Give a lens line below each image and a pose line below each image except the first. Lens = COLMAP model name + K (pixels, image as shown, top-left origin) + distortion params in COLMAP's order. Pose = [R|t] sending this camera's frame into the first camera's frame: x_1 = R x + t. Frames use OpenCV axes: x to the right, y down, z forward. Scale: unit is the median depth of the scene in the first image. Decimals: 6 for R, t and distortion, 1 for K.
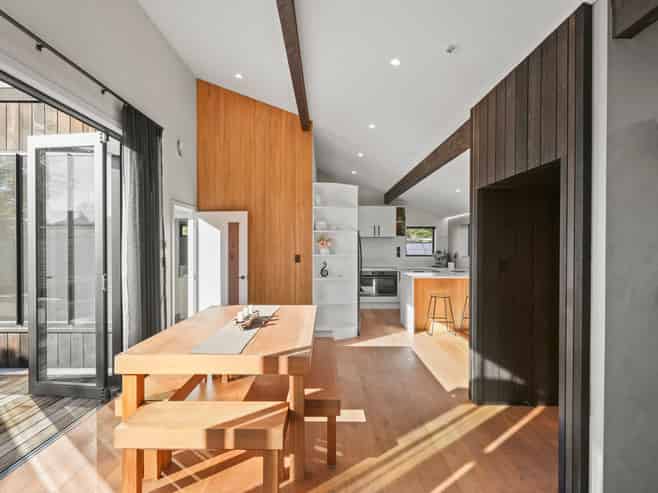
lens RADIAL K [[354.1, 0, 329.0], [0, 354.1, 246.5], [0, 0, 1]] dist [0.000943, 0.000013]
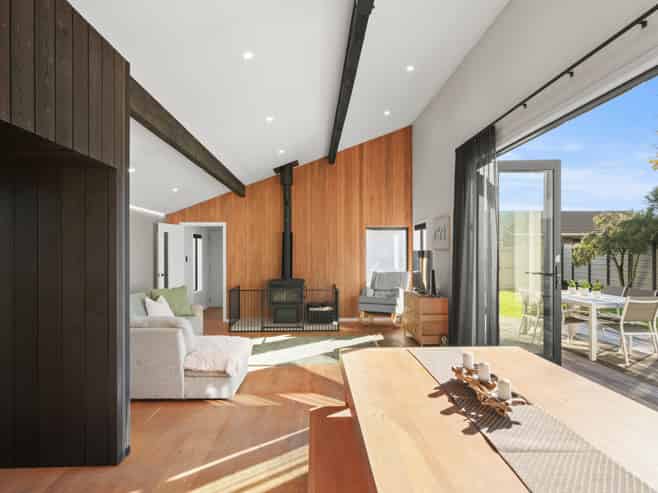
lens RADIAL K [[364.5, 0, 329.0], [0, 364.5, 246.5], [0, 0, 1]] dist [-0.000270, -0.000110]
pose [[-0.999778, 0.001910, -0.020969, 0.000927], [0.001889, 0.999998, 0.001038, 0.000525], [0.020971, 0.000998, -0.999780, 2.049311]]
